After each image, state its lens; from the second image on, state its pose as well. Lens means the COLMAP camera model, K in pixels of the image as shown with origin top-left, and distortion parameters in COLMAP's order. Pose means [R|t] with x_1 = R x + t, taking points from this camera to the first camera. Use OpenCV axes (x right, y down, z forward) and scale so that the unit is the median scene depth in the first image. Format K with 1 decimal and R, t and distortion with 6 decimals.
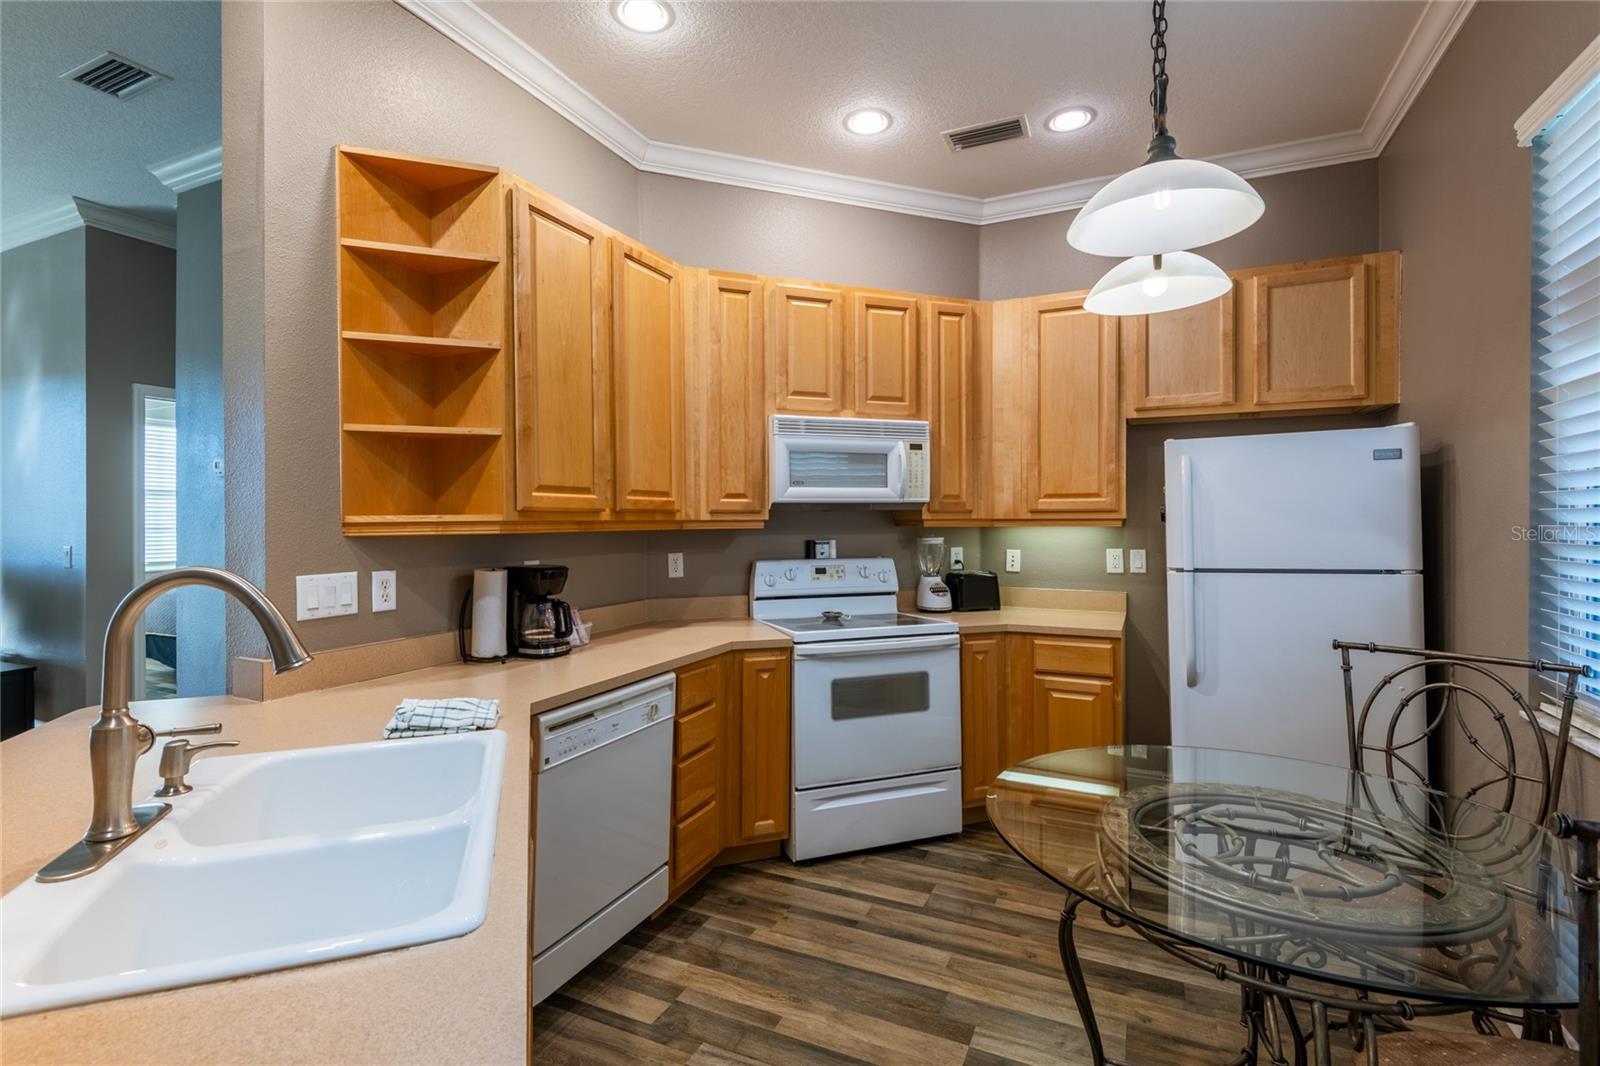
lens RADIAL K [[725.9, 0, 805.4], [0, 725.9, 521.9], [0, 0, 1]] dist [0.036658, -0.024086]
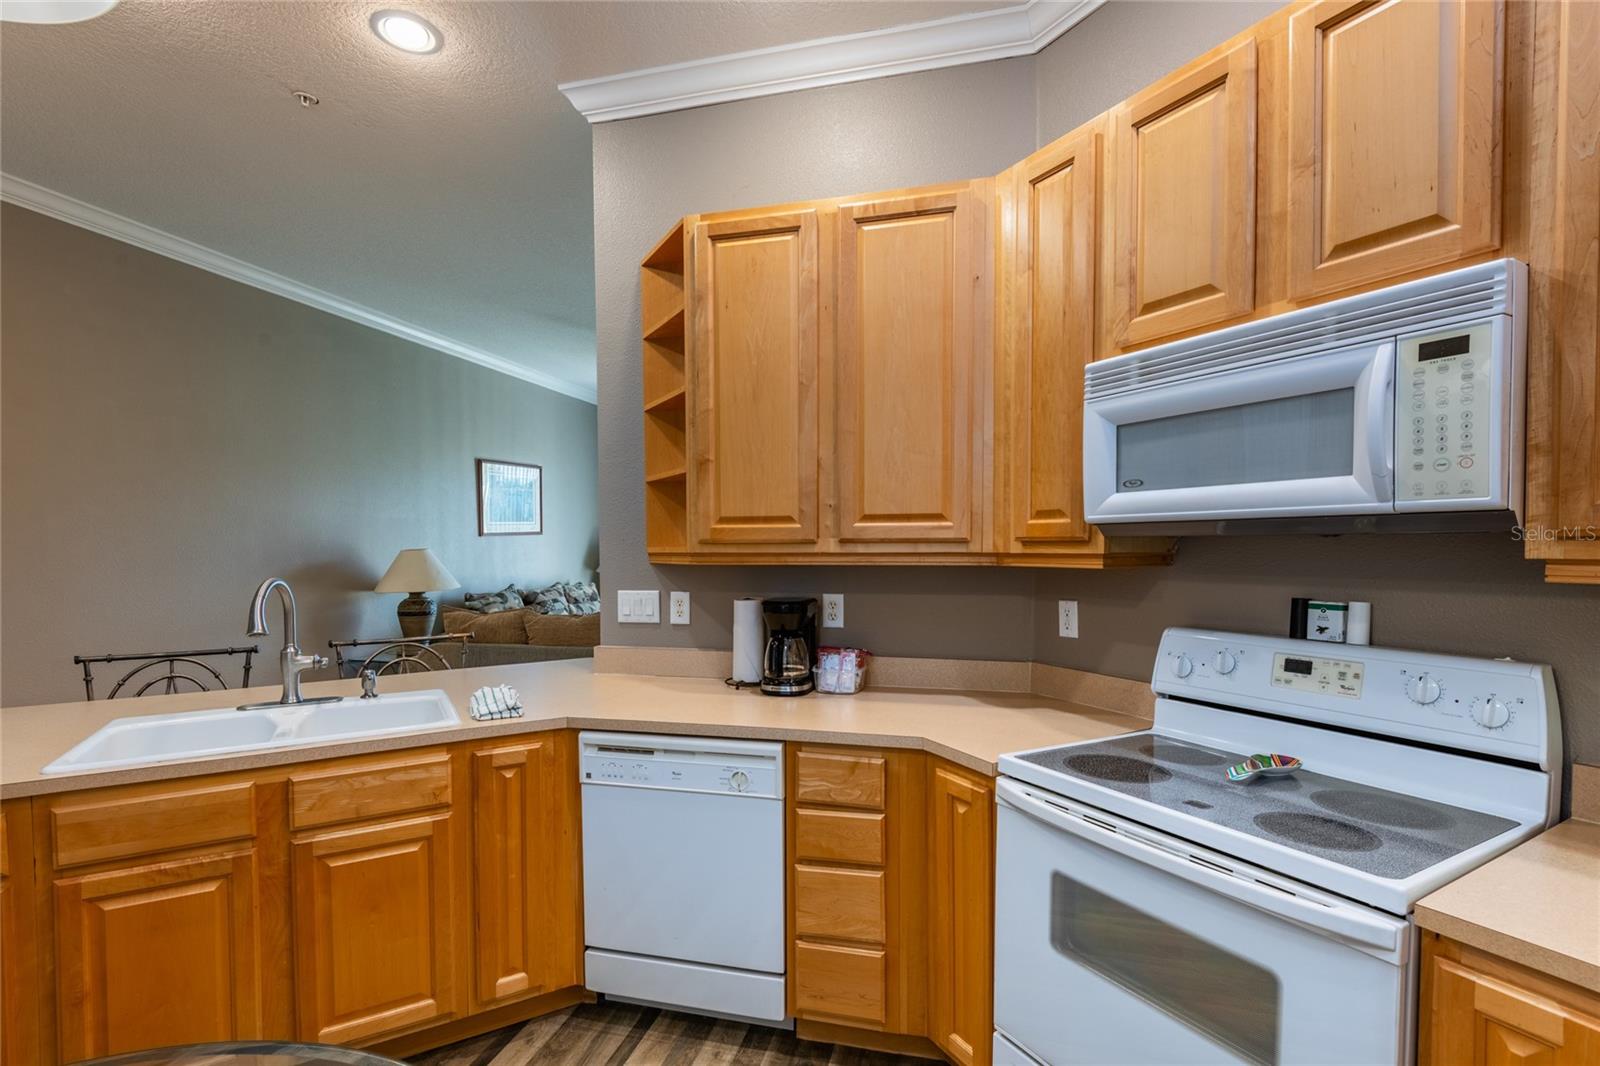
lens RADIAL K [[746.0, 0, 806.4], [0, 746.0, 564.1], [0, 0, 1]] dist [0.038201, -0.025767]
pose [[0.181943, 0.030807, -0.982826, 0.493347], [-0.000217, 0.999510, 0.031289, -0.013572], [0.983309, -0.005480, 0.181861, 0.696728]]
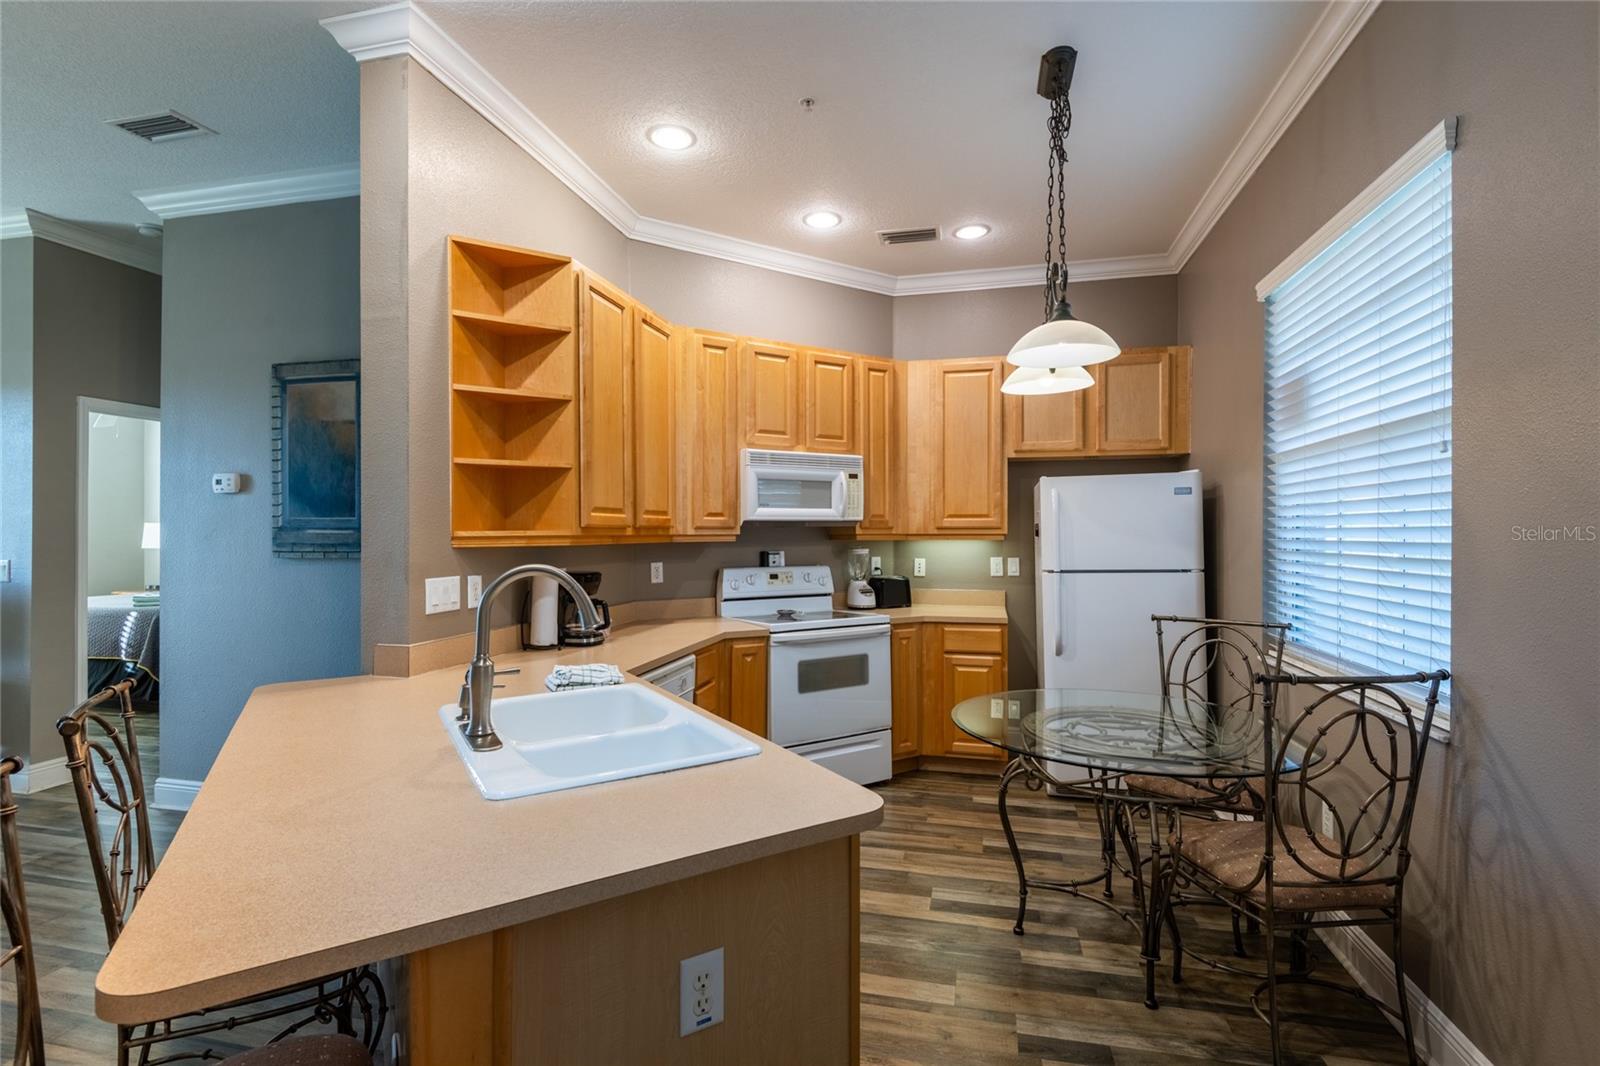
lens RADIAL K [[736.4, 0, 807.9], [0, 736.4, 532.9], [0, 0, 1]] dist [0.040897, -0.024350]
pose [[0.979353, 0.002528, 0.202142, -0.196472], [-0.001780, 0.999991, -0.003884, -0.000984], [-0.202150, 0.003444, 0.979349, -0.245116]]
